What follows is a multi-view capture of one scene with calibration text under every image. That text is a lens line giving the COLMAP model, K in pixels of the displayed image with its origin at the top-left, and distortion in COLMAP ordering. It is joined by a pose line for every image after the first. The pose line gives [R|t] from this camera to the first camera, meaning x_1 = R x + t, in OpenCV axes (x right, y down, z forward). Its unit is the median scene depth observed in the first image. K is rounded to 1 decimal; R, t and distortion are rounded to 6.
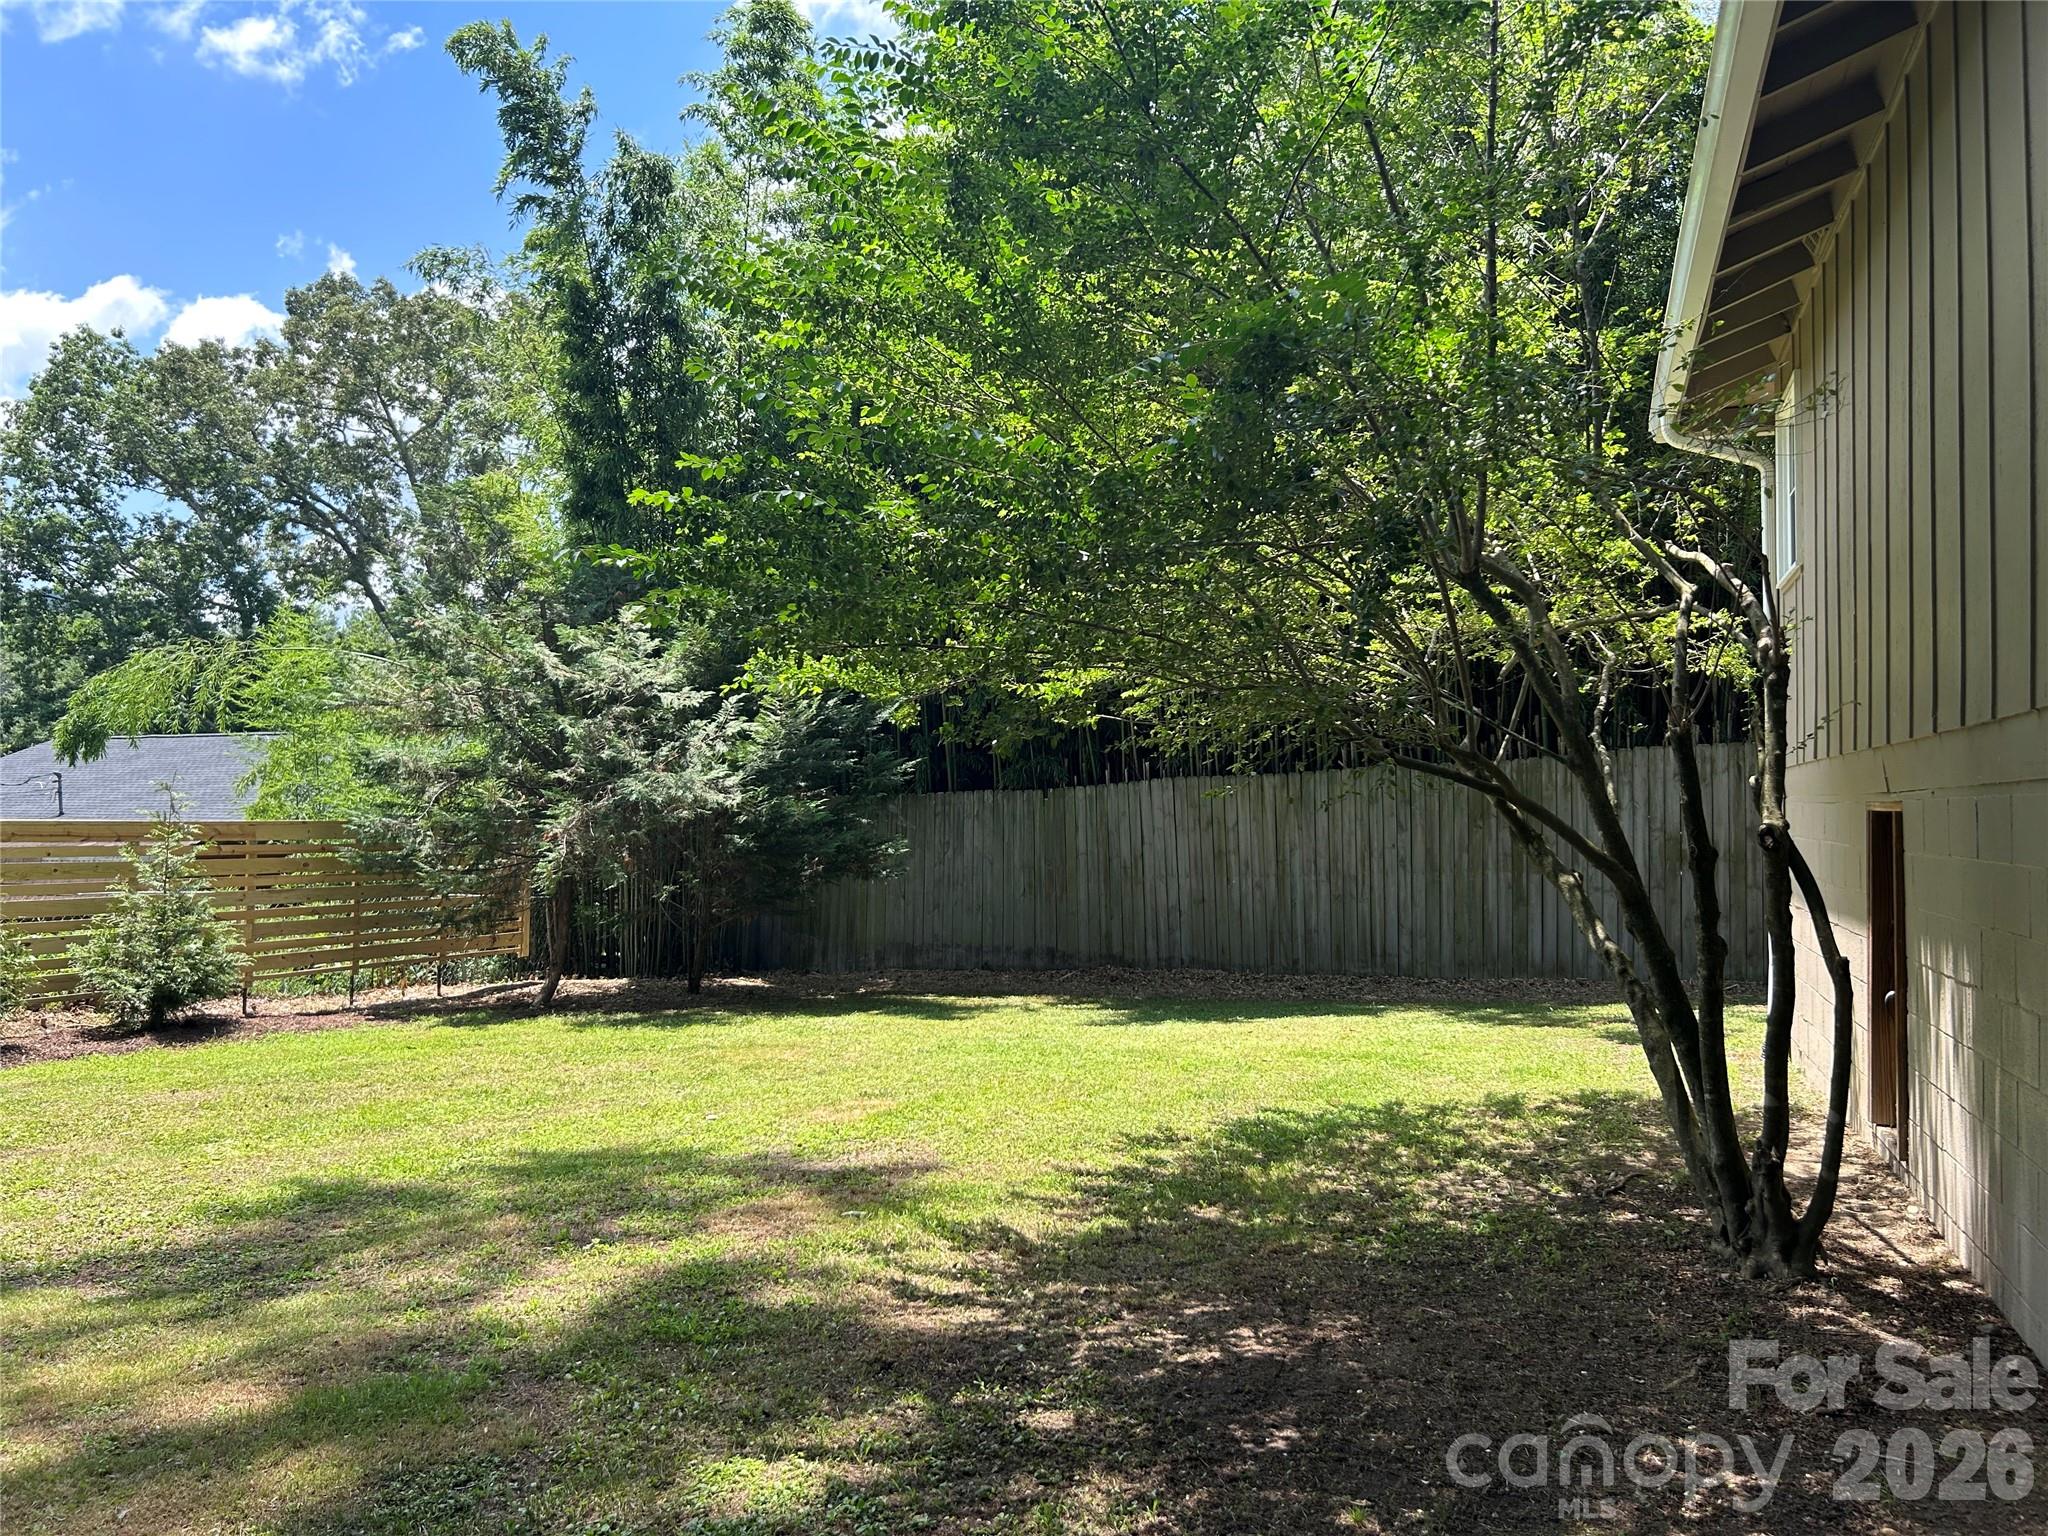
lens RADIAL K [[1529.8, 0, 1025.7], [0, 1529.8, 760.7], [0, 0, 1]] dist [0.060435, -0.074063]
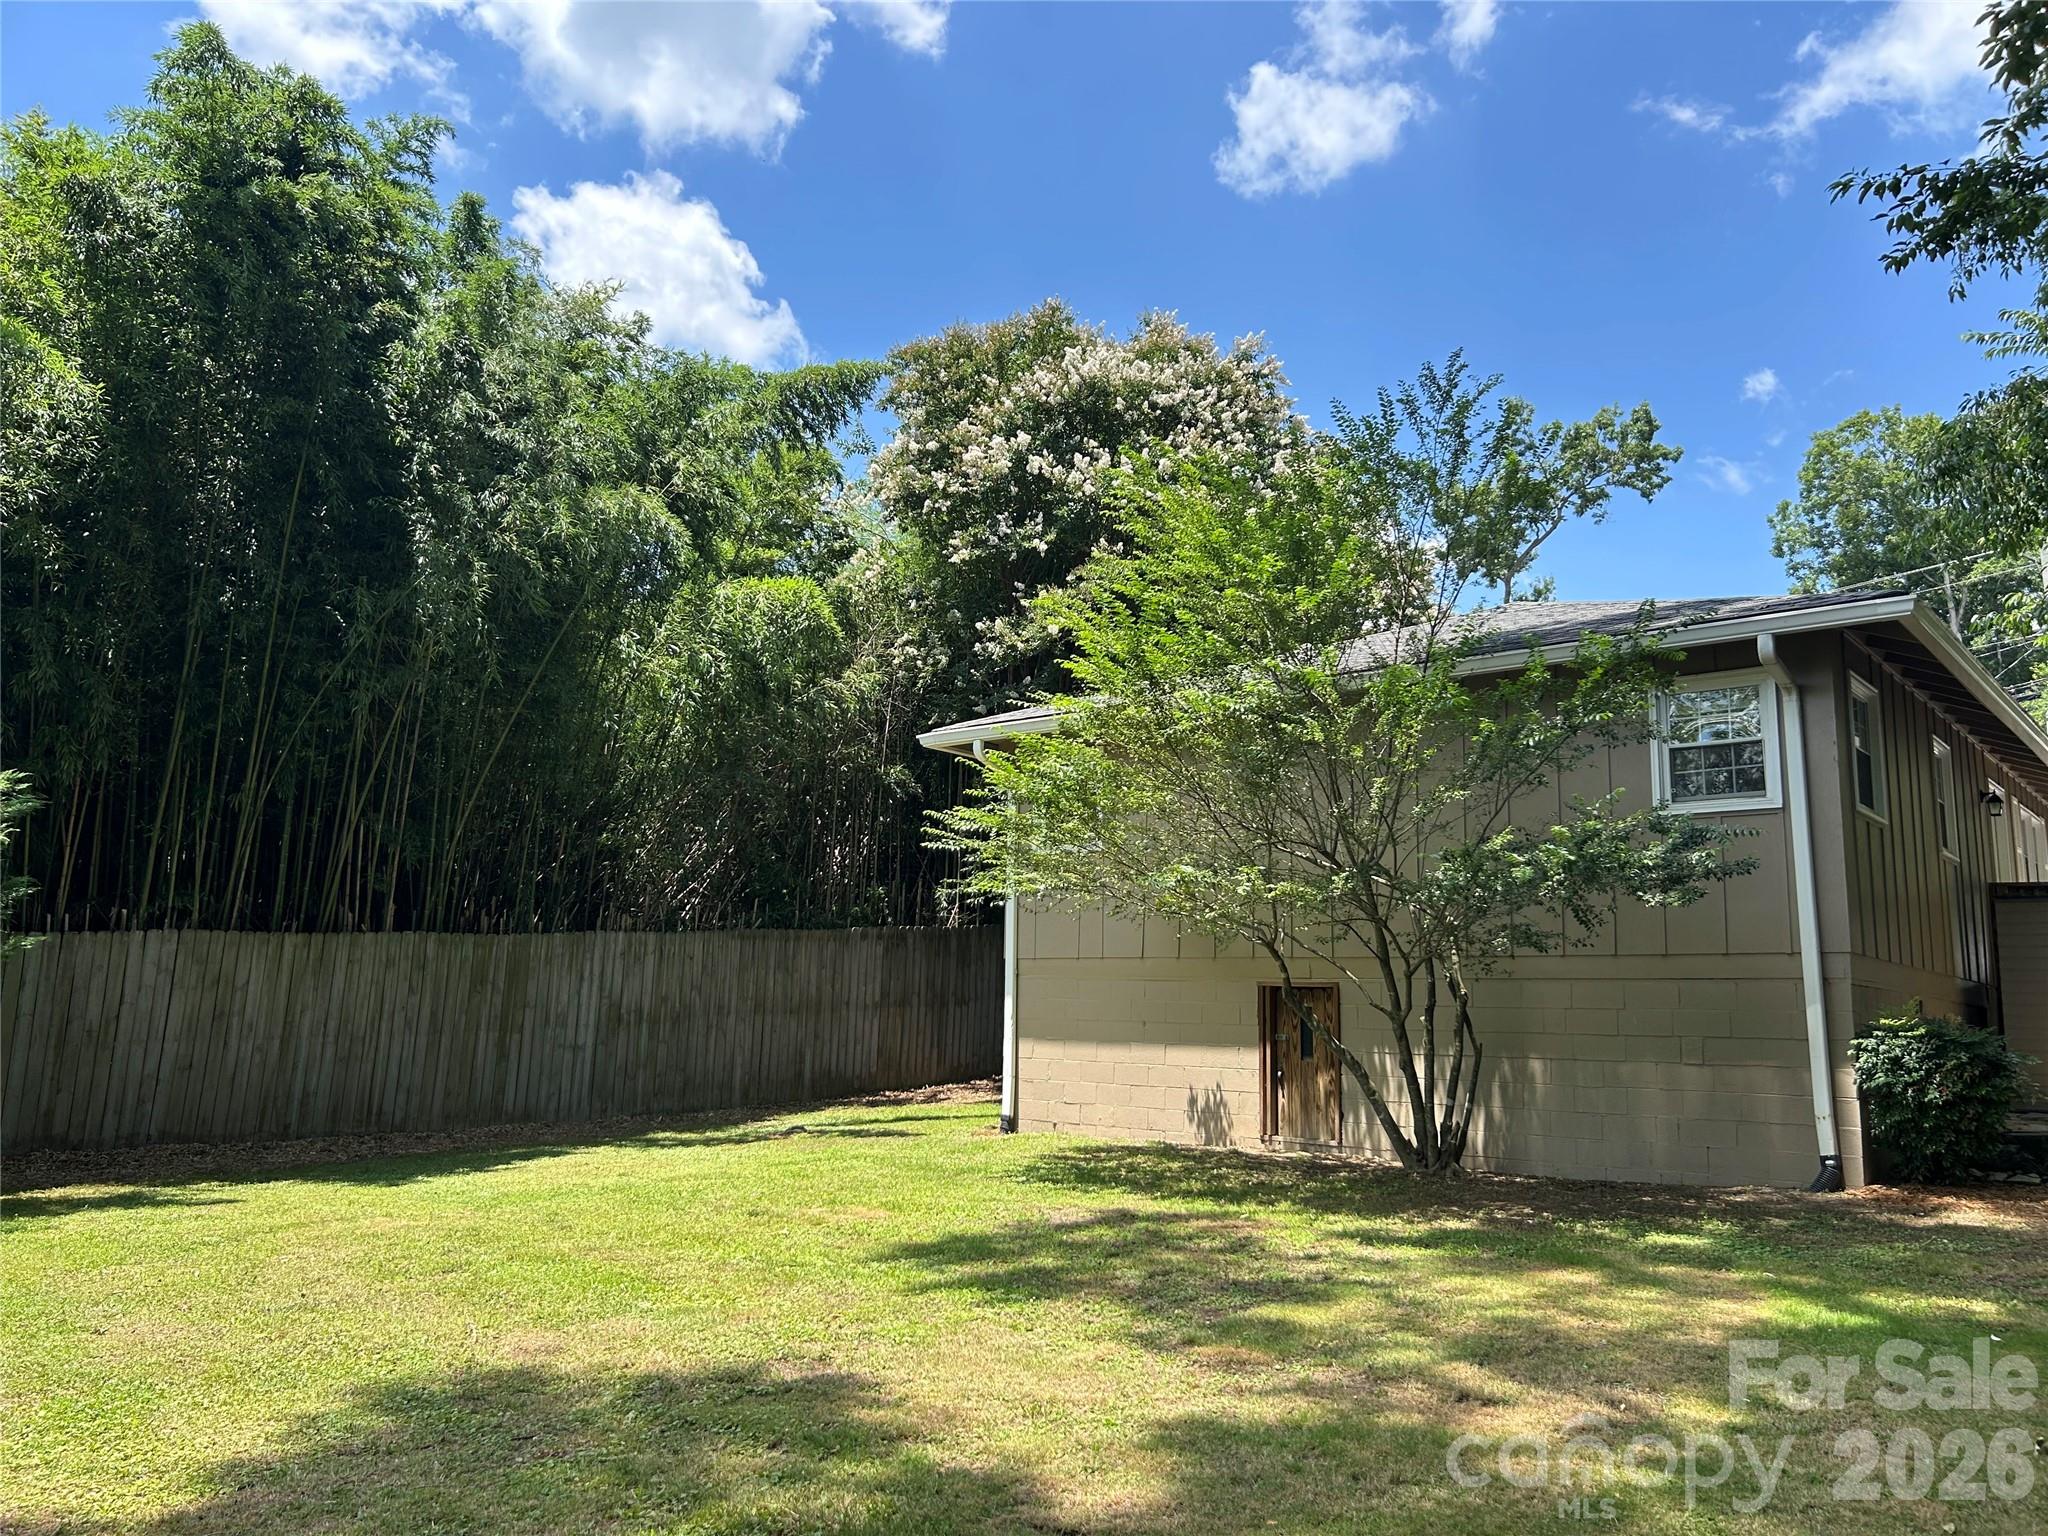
lens RADIAL K [[1529.8, 0, 1021.7], [0, 1529.8, 762.4], [0, 0, 1]] dist [0.060435, -0.074063]
pose [[0.308577, 0.163780, 0.936993, -0.650302], [-0.061606, 0.986438, -0.152134, 0.022923], [-0.949202, -0.010779, 0.314482, 0.248871]]
